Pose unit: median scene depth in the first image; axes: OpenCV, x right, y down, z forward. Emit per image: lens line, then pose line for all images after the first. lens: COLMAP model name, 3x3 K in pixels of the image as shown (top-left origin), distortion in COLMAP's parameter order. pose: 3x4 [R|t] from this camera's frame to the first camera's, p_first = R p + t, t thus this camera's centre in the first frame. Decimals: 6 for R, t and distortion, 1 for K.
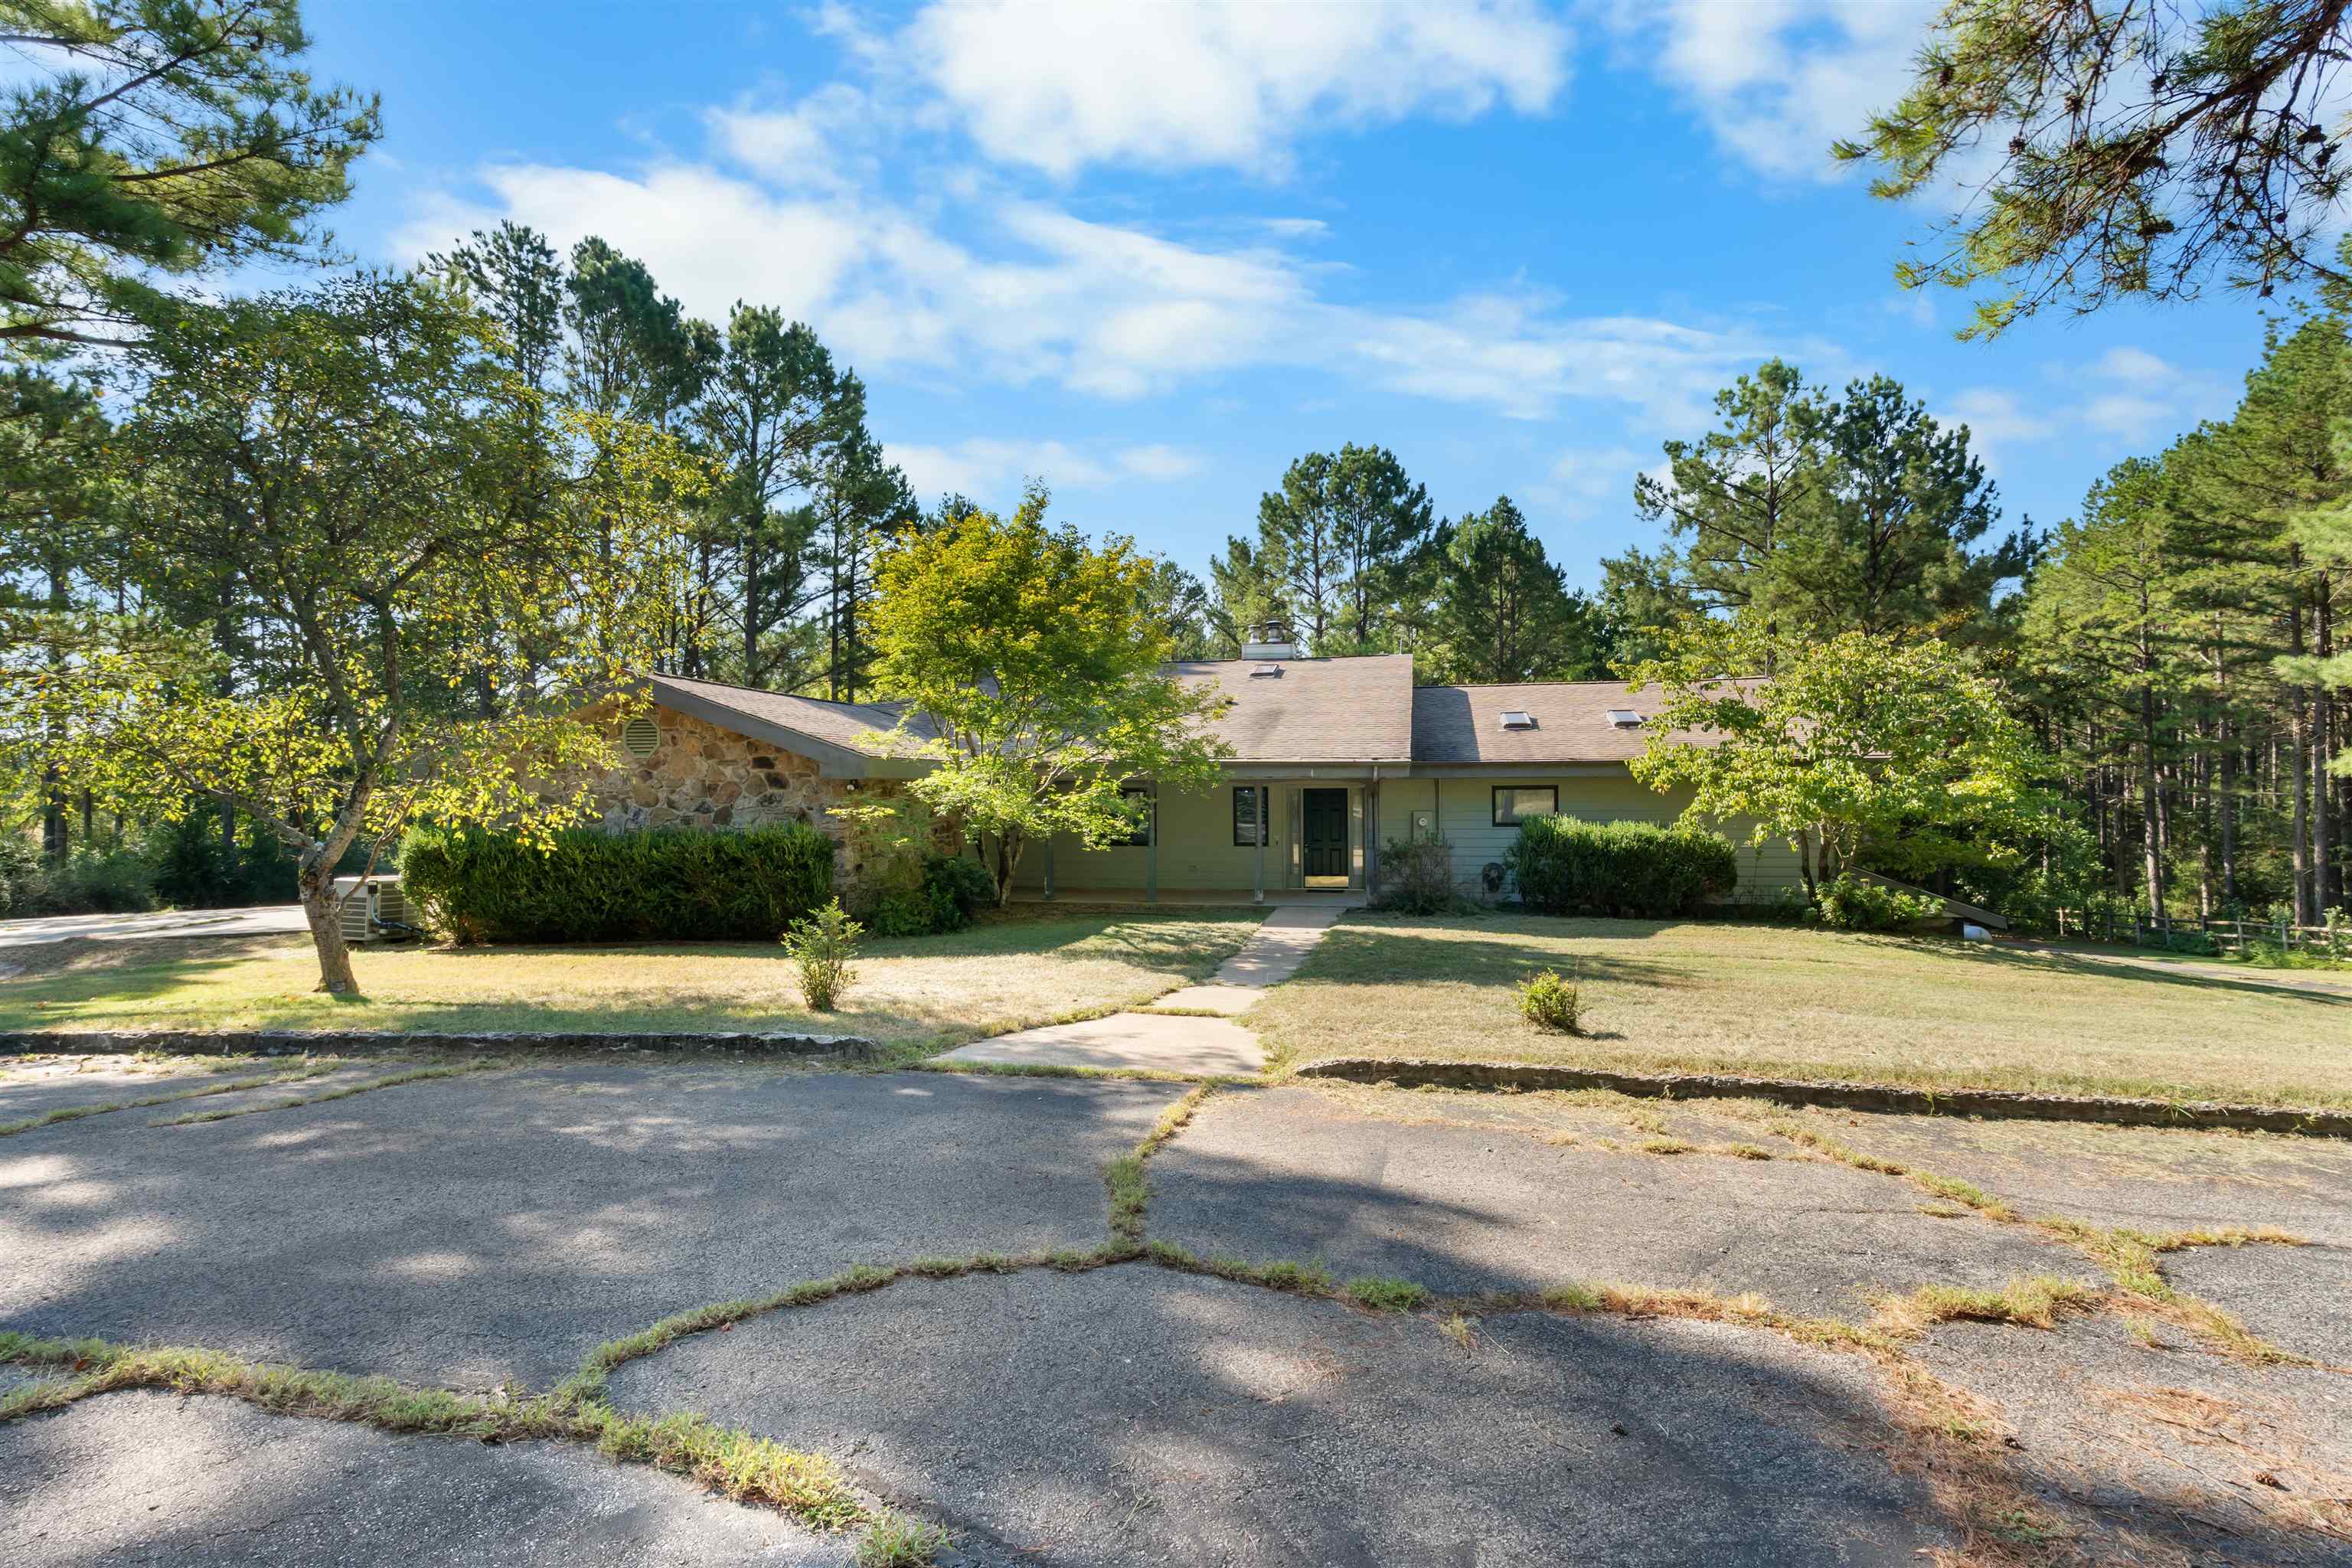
lens RADIAL K [[1082.6, 0, 1178.9], [0, 1082.6, 787.5], [0, 0, 1]] dist [-0.005064, -0.001539]
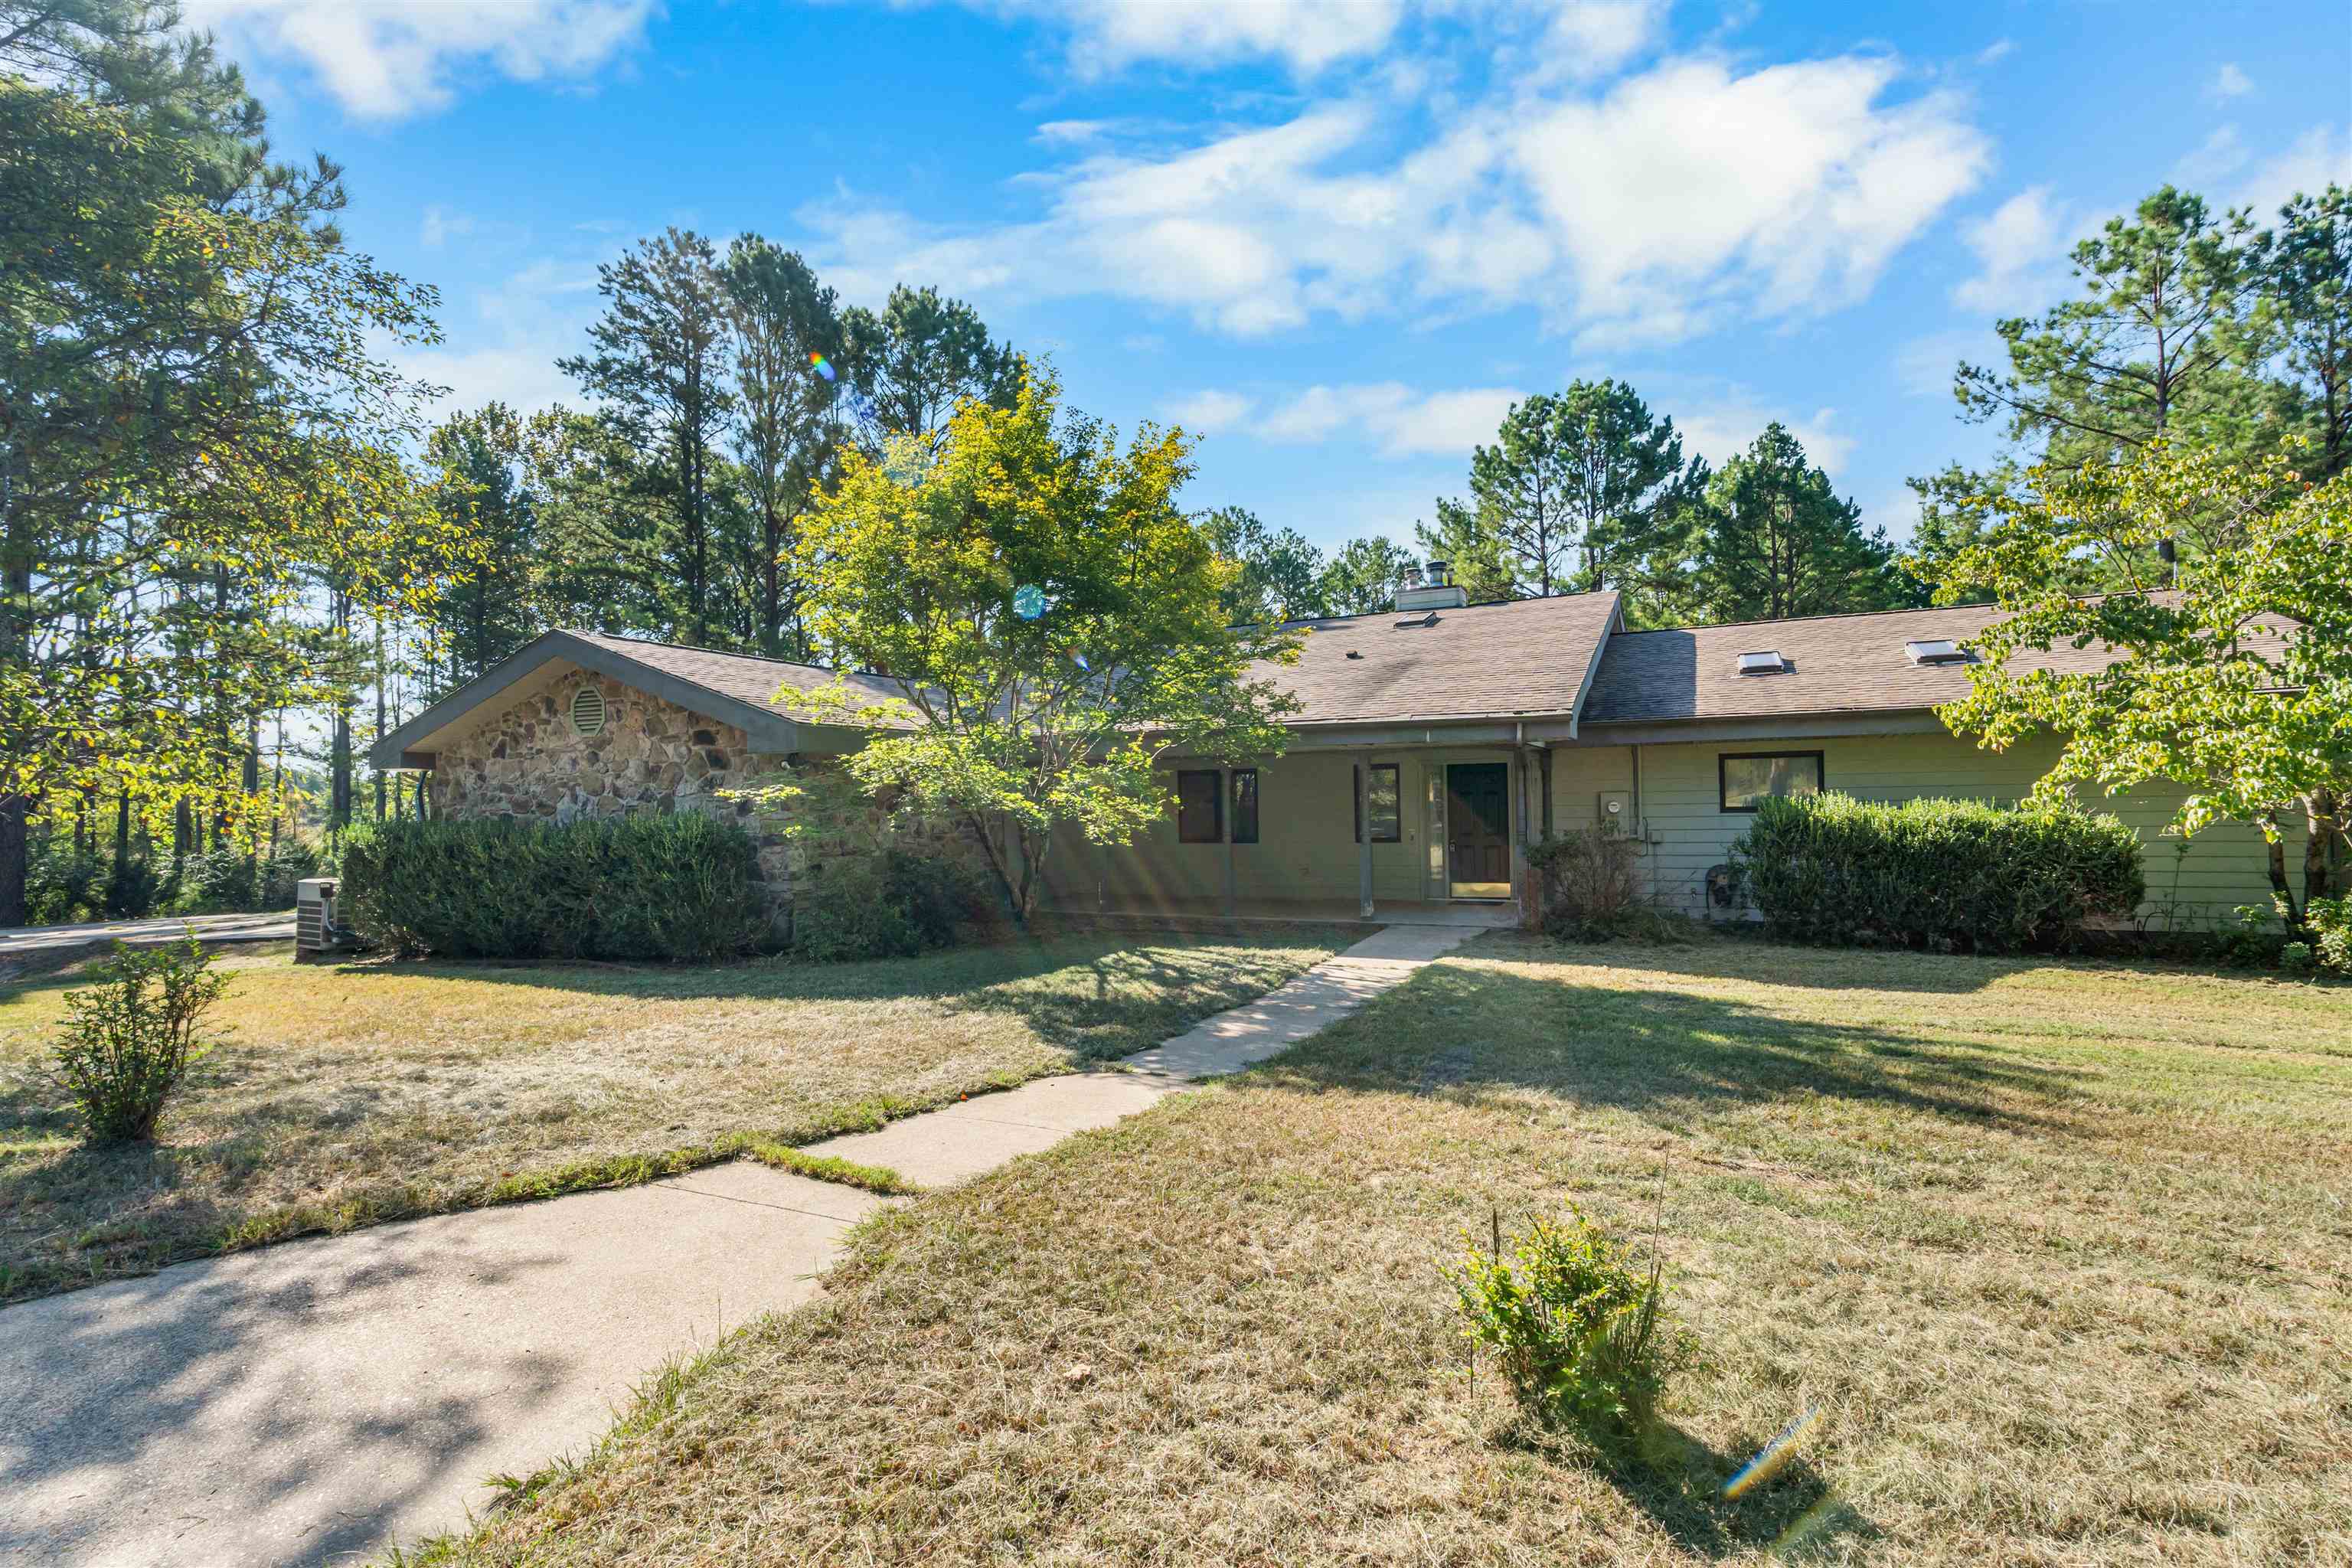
lens RADIAL K [[1082.6, 0, 1171.9], [0, 1082.6, 787.9], [0, 0, 1]] dist [-0.005064, -0.001539]
pose [[0.972029, -0.014844, -0.234390, 0.103732], [0.014019, 0.999888, -0.005184, 0.017577], [0.234441, 0.001753, 0.972129, 0.228460]]
